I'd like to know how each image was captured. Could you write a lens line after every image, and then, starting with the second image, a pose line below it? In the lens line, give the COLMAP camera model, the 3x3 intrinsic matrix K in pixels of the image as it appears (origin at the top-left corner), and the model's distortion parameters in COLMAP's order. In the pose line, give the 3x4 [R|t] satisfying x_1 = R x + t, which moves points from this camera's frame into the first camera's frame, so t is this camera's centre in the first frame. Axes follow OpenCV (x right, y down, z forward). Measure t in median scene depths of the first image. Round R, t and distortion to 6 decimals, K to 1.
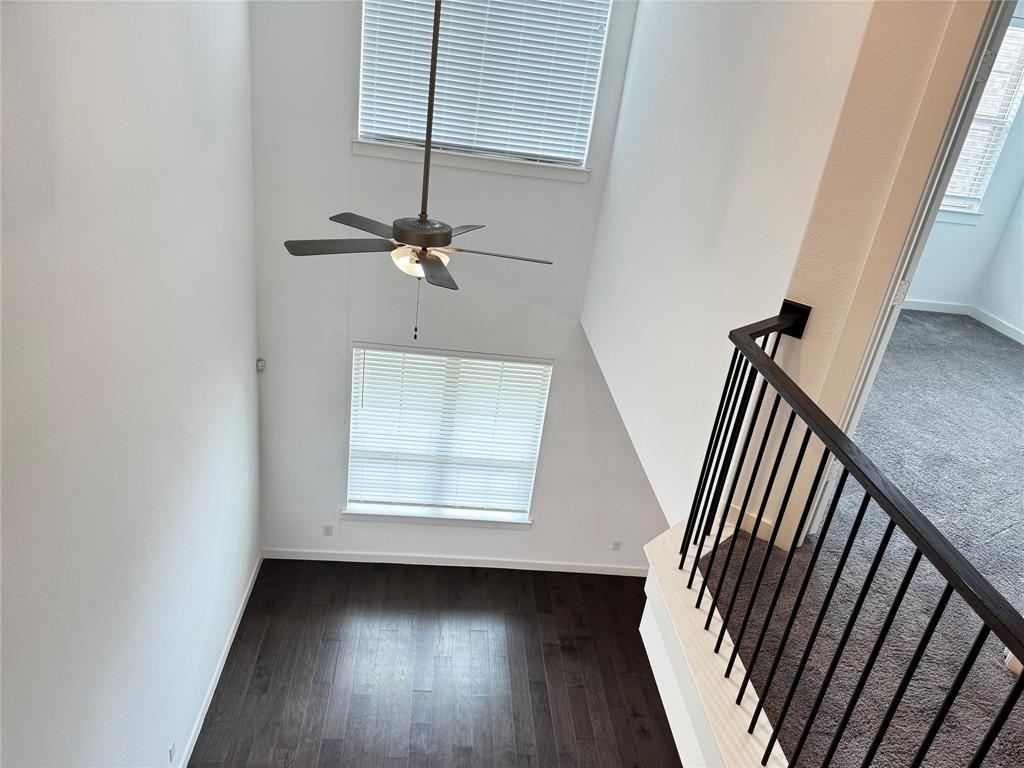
lens RADIAL K [[698.4, 0, 511.8], [0, 698.4, 381.7], [0, 0, 1]] dist [-0.000001, -0.009867]
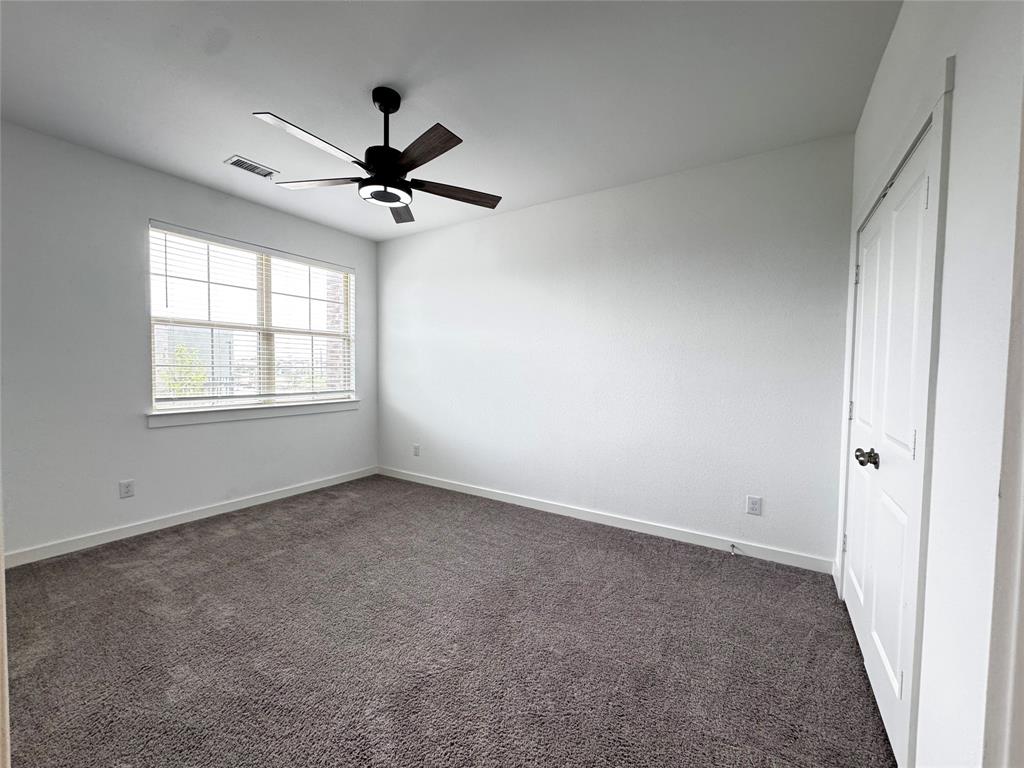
lens RADIAL K [[409.0, 0, 511.2], [0, 409.0, 387.9], [0, 0, 1]] dist [-0.002113, 0.000765]
pose [[0.583094, -0.153912, 0.797692, 0.254889], [0.399683, 0.909190, -0.116734, -0.060739], [-0.707287, 0.386890, 0.591659, 0.364172]]
